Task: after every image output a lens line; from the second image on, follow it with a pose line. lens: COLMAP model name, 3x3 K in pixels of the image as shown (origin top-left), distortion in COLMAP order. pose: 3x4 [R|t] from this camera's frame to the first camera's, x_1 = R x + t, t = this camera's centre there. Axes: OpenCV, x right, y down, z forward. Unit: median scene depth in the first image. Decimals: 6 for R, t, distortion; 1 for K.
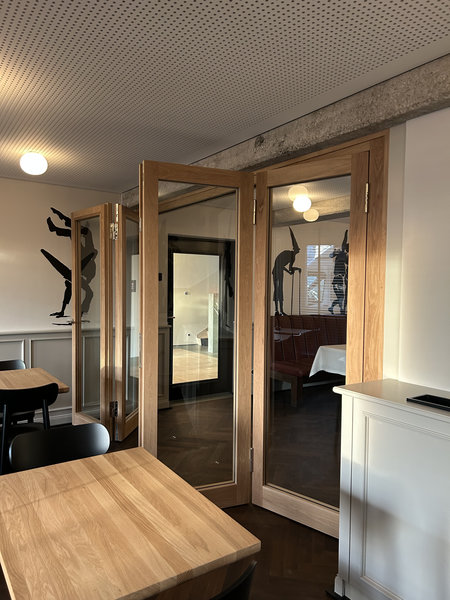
lens RADIAL K [[451.8, 0, 227.4], [0, 451.8, 305.6], [0, 0, 1]] dist [0.058904, -0.086209]
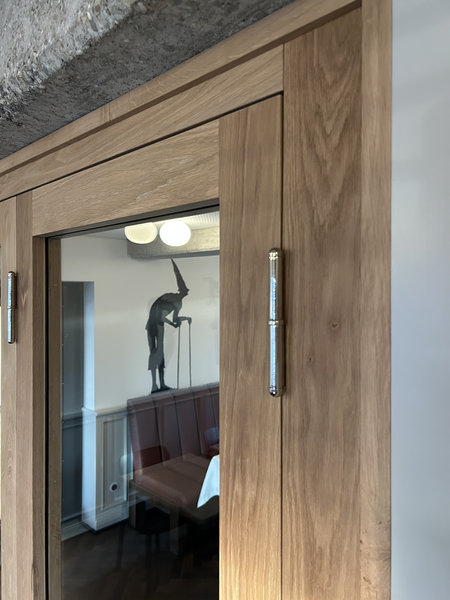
lens RADIAL K [[461.2, 0, 225.0], [0, 461.2, 300.0], [0, 0, 1]] dist [0.062359, -0.074877]
pose [[0.984904, -0.012664, 0.172640, 0.128037], [0.016821, 0.999602, -0.022637, -0.127463], [-0.172284, 0.025199, 0.984725, 0.414540]]
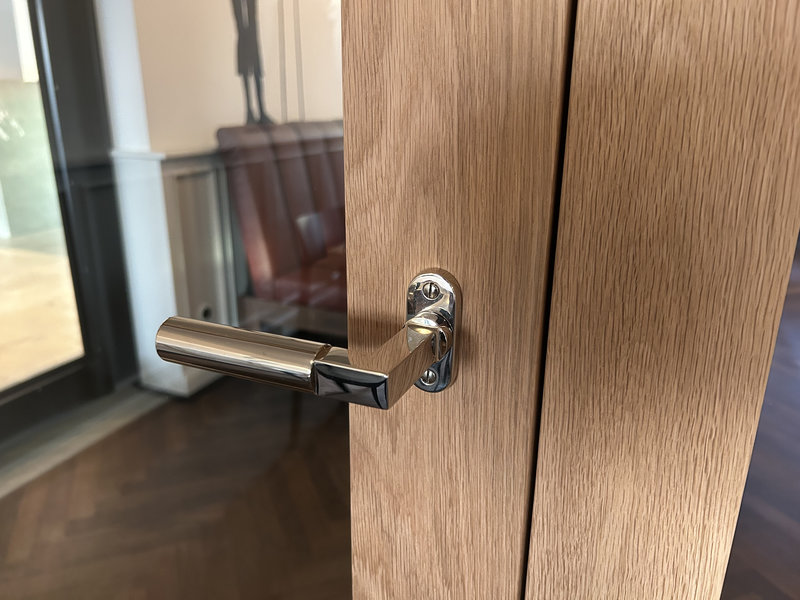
lens RADIAL K [[614.9, 0, 403.5], [0, 614.9, 305.1], [0, 0, 1]] dist [0.062359, -0.074877]
pose [[0.839827, -0.179387, 0.512358, -0.063131], [0.025752, 0.955926, 0.292477, 0.024668], [-0.542242, -0.232435, 0.807432, 0.746186]]
